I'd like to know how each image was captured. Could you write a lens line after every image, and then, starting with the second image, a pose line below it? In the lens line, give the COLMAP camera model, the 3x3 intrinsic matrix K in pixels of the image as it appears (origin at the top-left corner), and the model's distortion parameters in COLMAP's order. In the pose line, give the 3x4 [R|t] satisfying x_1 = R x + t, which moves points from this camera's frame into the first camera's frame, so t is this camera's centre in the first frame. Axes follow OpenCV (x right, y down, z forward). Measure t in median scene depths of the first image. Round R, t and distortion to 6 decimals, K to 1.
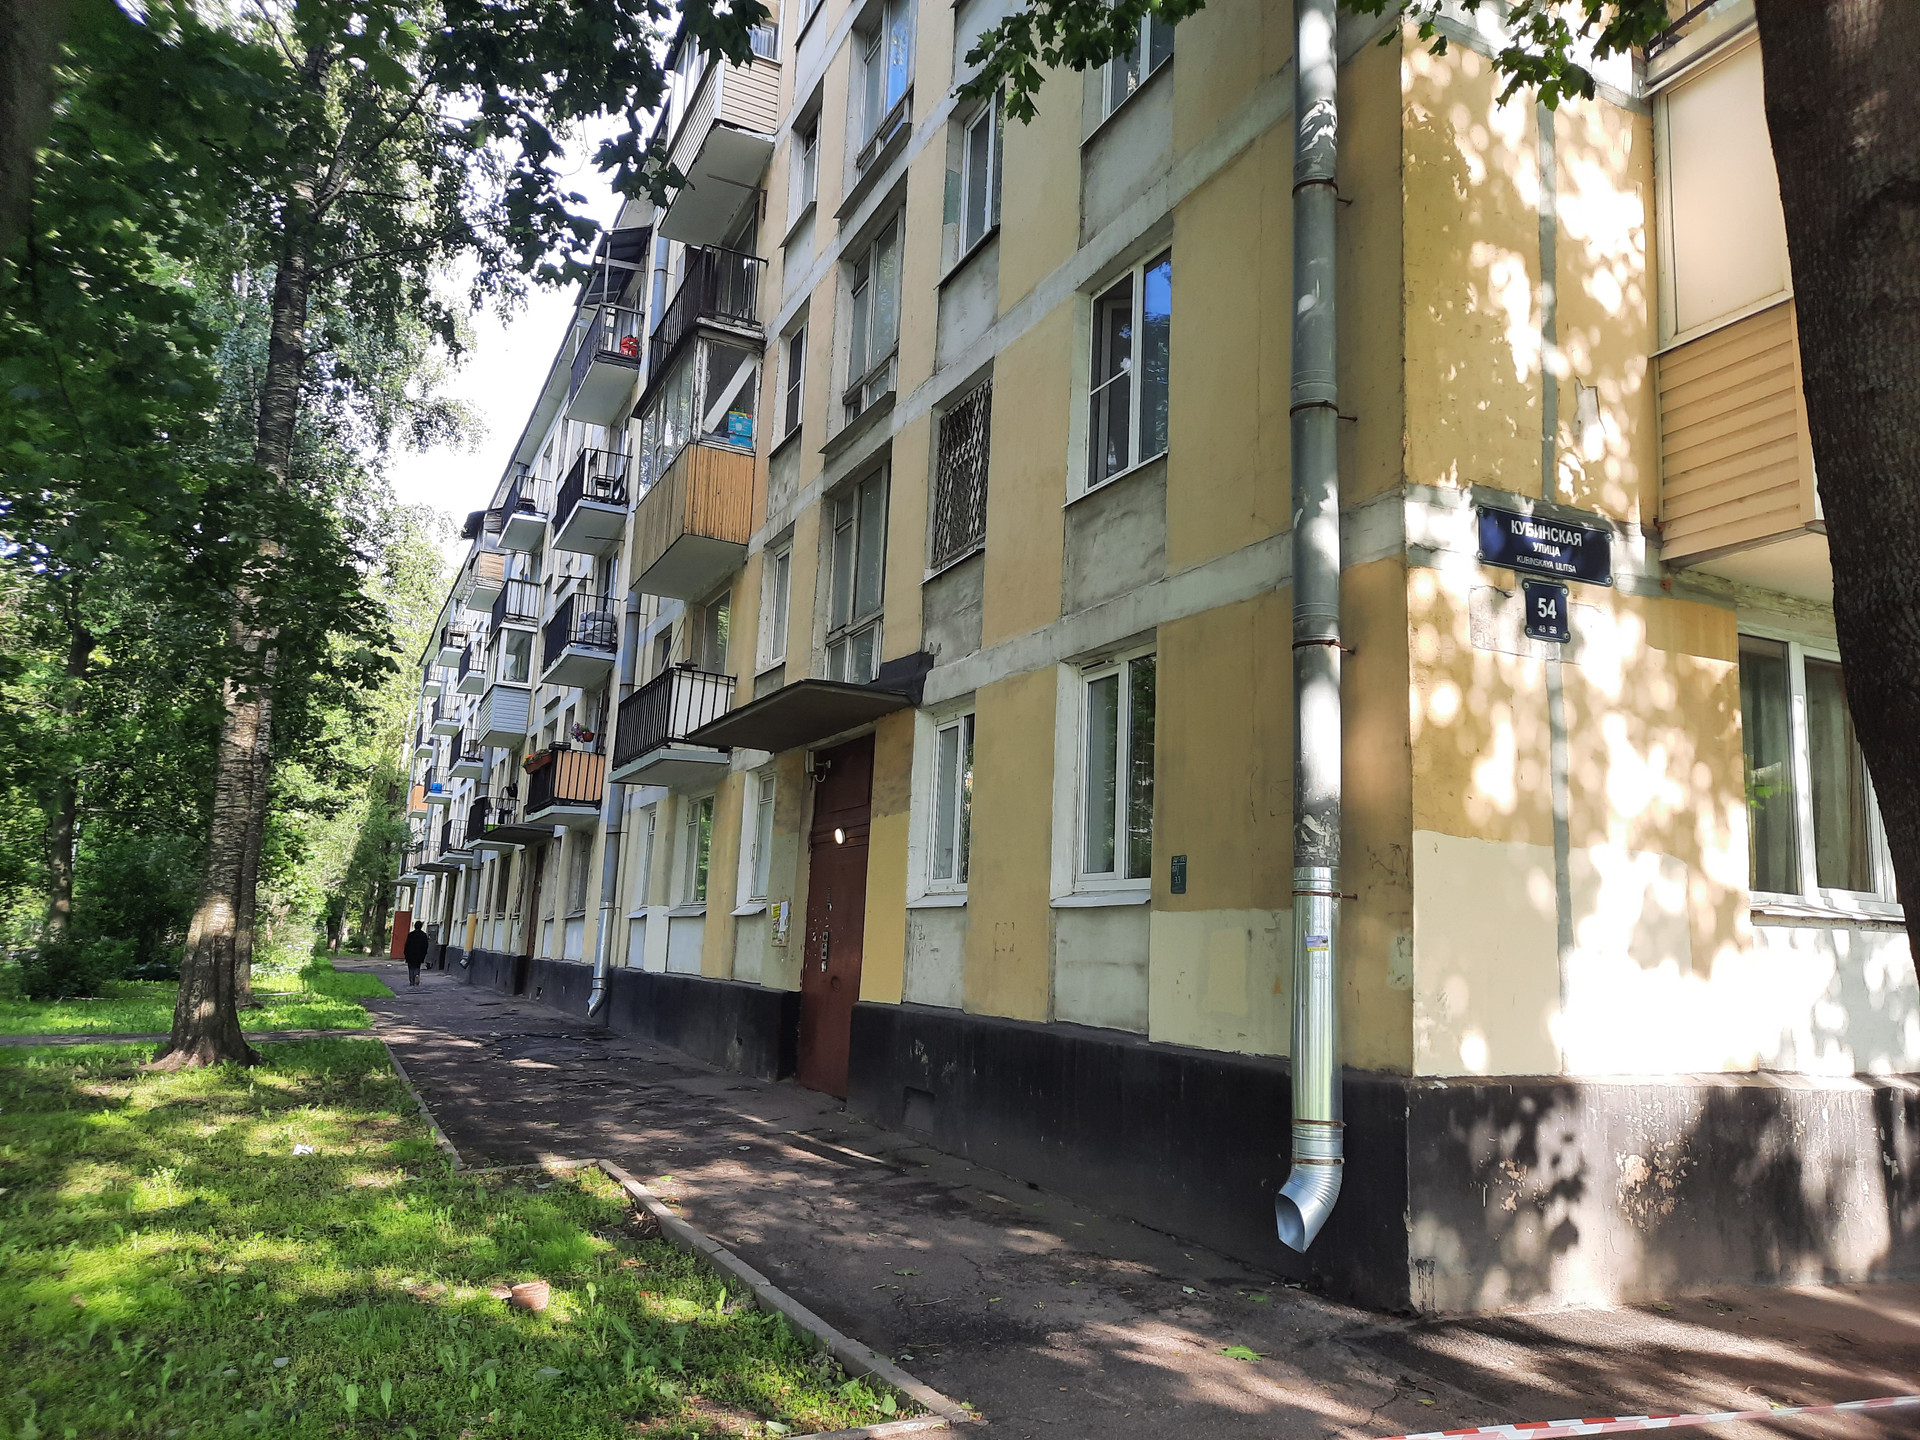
lens RADIAL K [[1407.5, 0, 957.5], [0, 1407.5, 720.9], [0, 0, 1]] dist [0.060280, -0.030419]
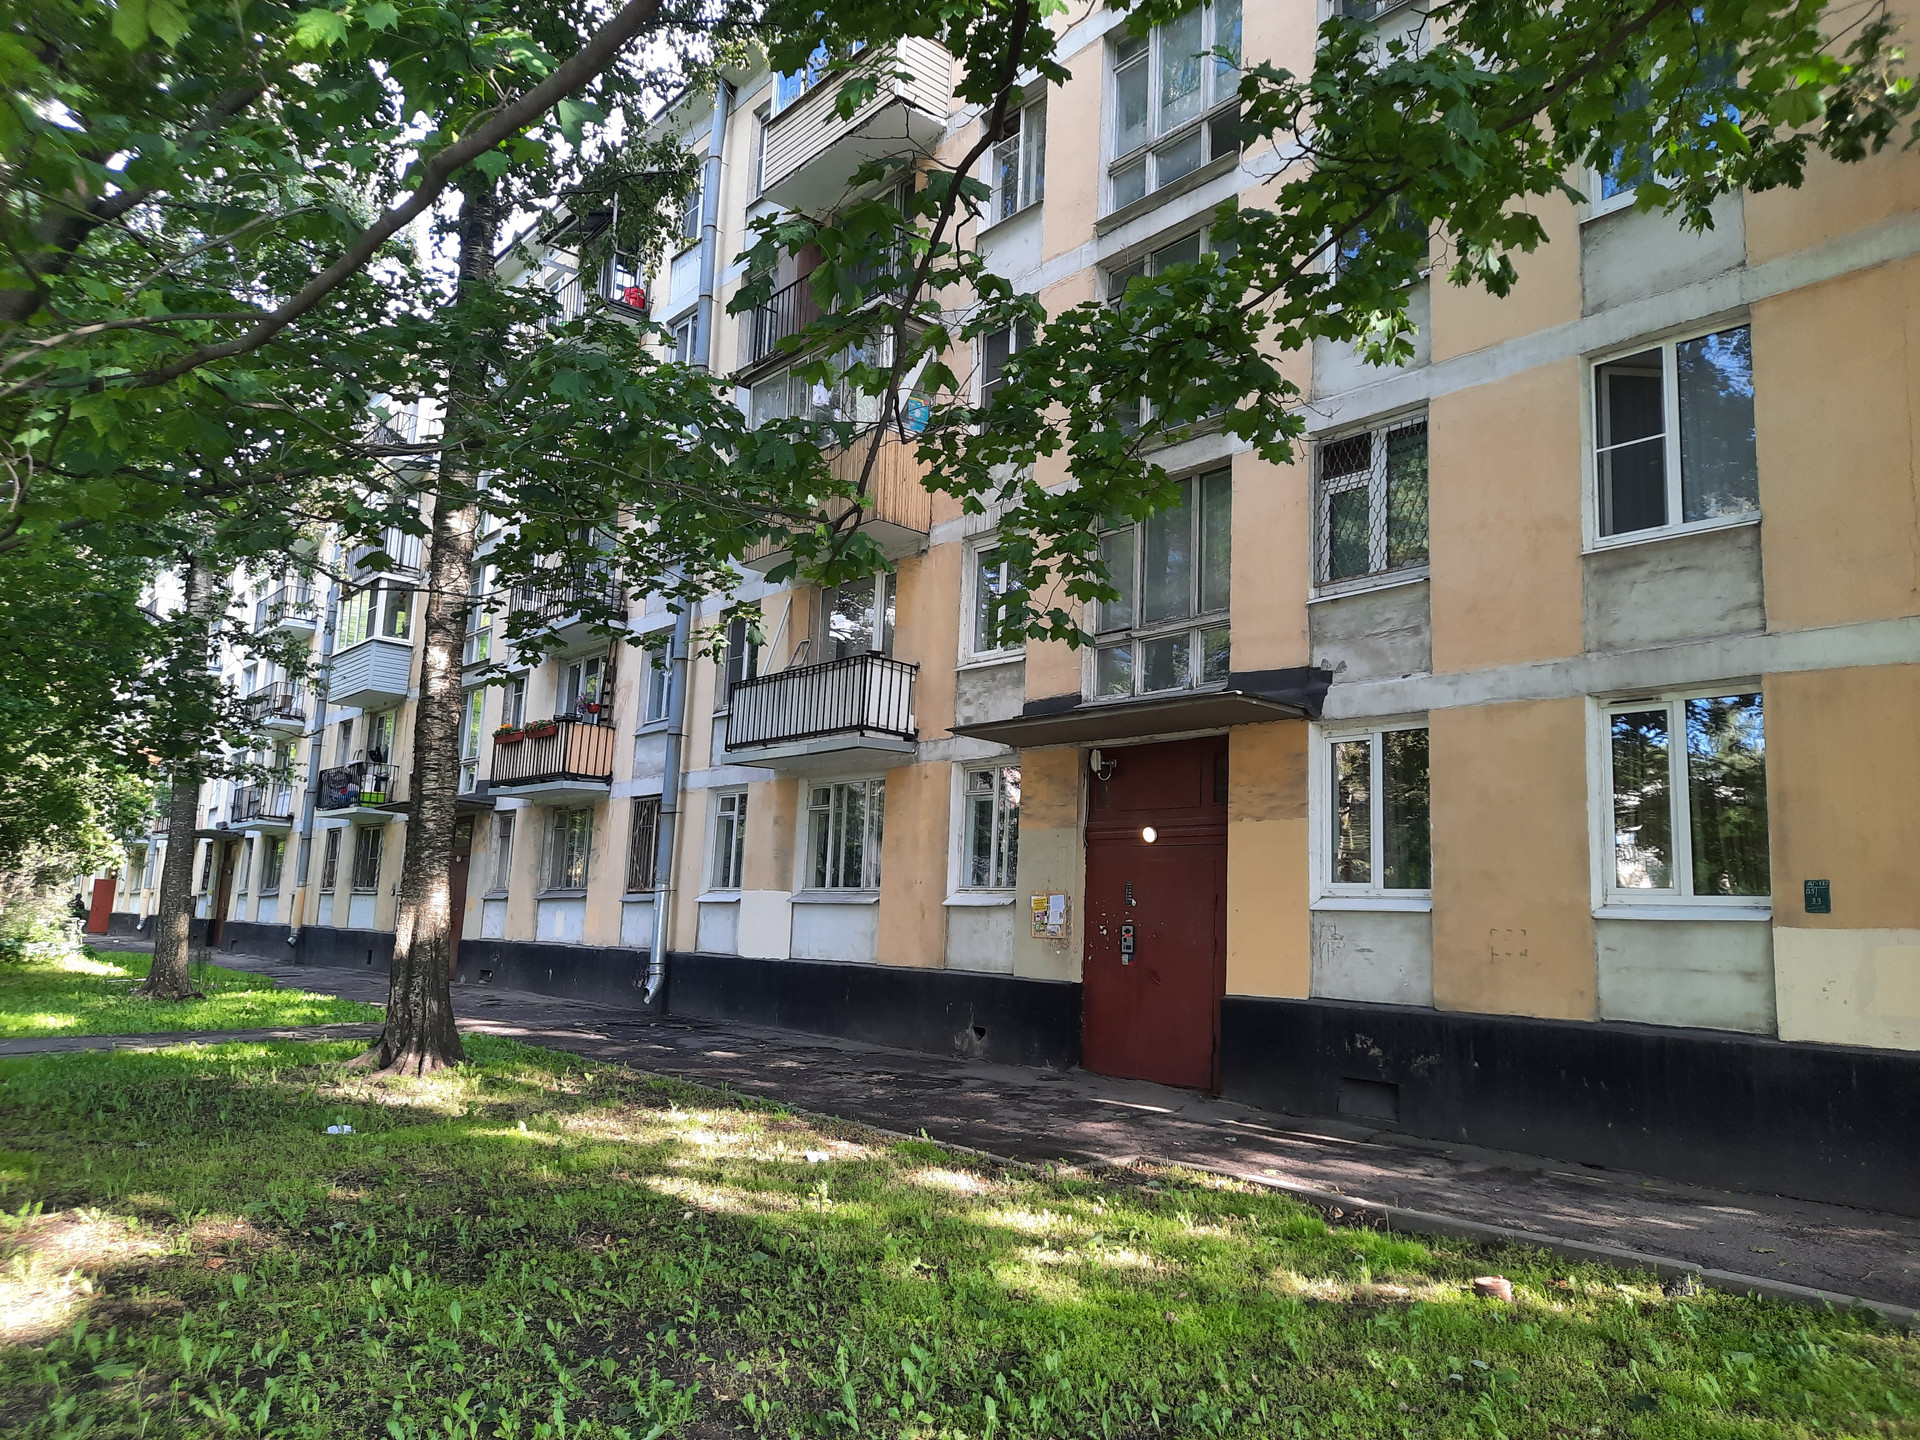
lens RADIAL K [[1407.5, 0, 954.6], [0, 1407.5, 715.8], [0, 0, 1]] dist [0.060280, -0.030419]
pose [[0.962776, 0.034174, 0.268132, -0.668935], [-0.040405, 0.999026, 0.017752, -0.024052], [-0.267265, -0.027925, 0.963218, 0.054096]]
